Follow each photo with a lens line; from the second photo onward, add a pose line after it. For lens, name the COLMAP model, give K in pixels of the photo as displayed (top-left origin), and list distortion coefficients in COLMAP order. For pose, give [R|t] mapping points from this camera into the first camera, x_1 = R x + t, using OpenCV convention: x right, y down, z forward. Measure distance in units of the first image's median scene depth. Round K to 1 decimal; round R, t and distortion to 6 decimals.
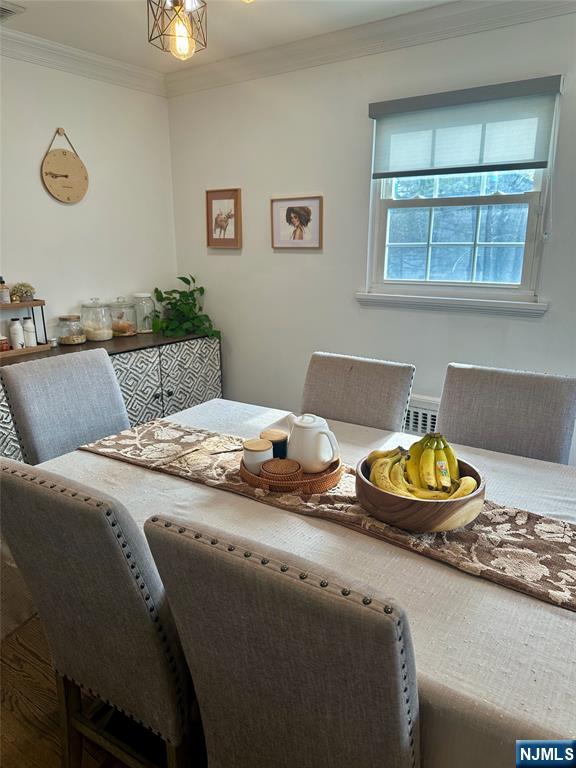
lens RADIAL K [[541.1, 0, 290.6], [0, 541.1, 381.0], [0, 0, 1]] dist [0.061115, -0.070263]
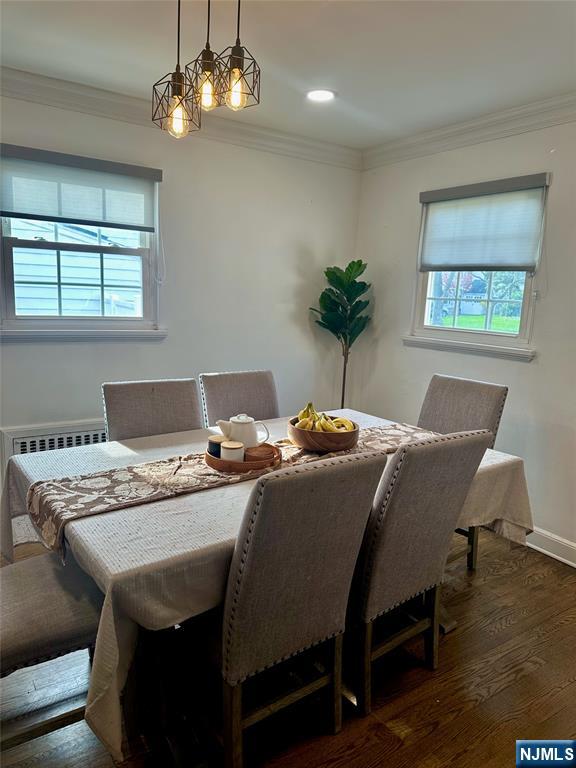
lens RADIAL K [[541.1, 0, 287.1], [0, 541.1, 382.6], [0, 0, 1]] dist [0.061115, -0.070263]
pose [[0.364224, -0.146564, 0.919706, -0.940339], [0.197082, 0.977304, 0.077695, -0.079478], [-0.910220, 0.152959, 0.384842, 0.298315]]
